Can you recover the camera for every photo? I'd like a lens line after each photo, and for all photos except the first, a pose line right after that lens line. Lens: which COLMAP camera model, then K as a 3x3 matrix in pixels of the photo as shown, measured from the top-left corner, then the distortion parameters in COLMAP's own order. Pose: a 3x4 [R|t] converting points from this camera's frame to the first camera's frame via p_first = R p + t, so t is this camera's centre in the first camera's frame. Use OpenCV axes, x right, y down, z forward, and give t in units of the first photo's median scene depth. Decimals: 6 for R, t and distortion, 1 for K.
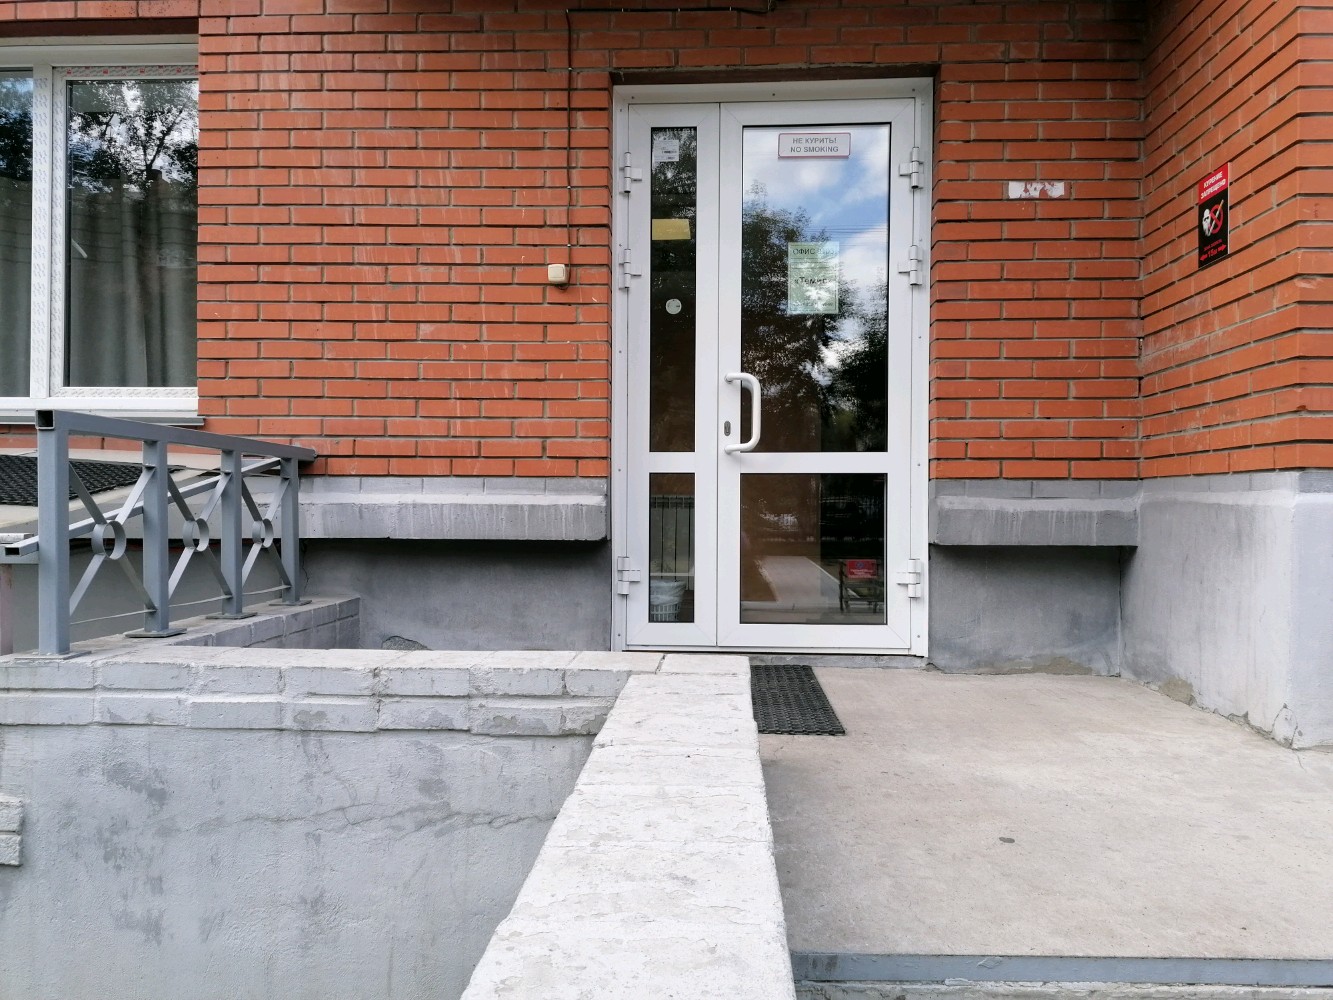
lens RADIAL K [[1043.6, 0, 666.4], [0, 1043.6, 503.5], [0, 0, 1]] dist [0.078927, -0.001799]
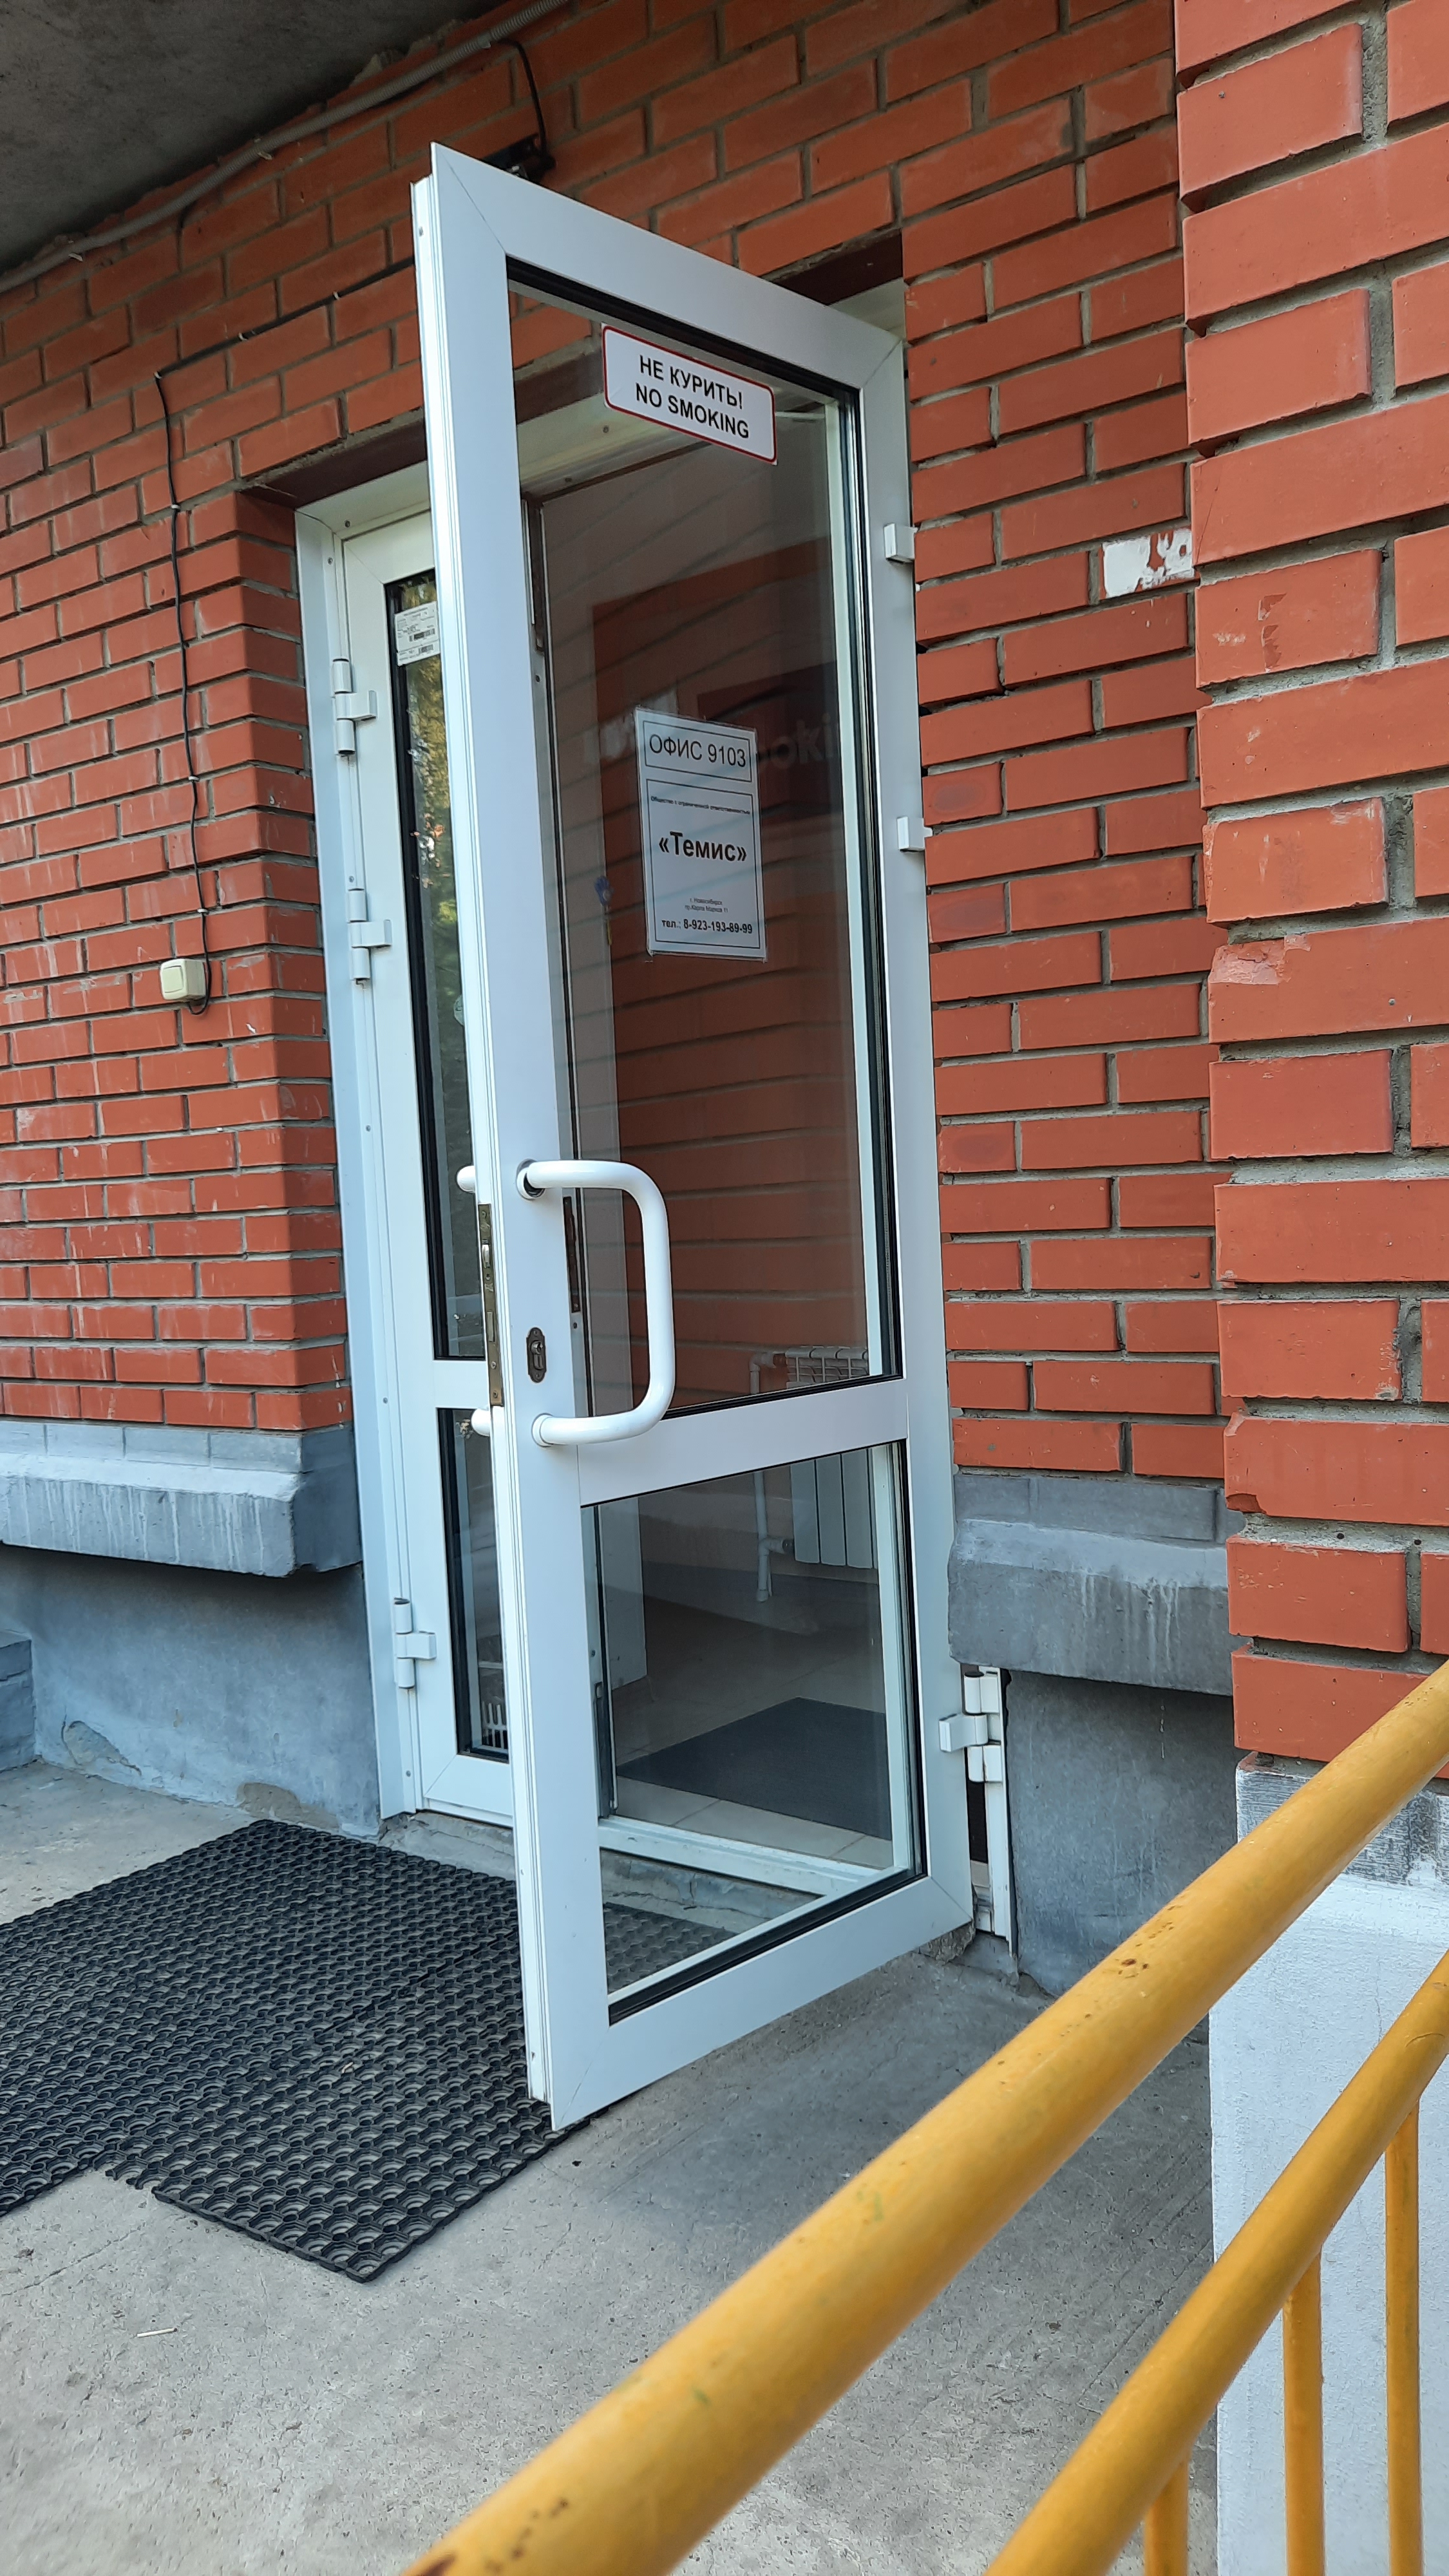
lens RADIAL K [[1896.3, 0, 719.6], [0, 1896.3, 1293.5], [0, 0, 1]] dist [0.037158, 0.000495]
pose [[0.833476, -0.016231, -0.552317, 0.529070], [0.060274, 0.996274, 0.061679, -0.121568], [0.549259, -0.084699, 0.831349, 0.438282]]
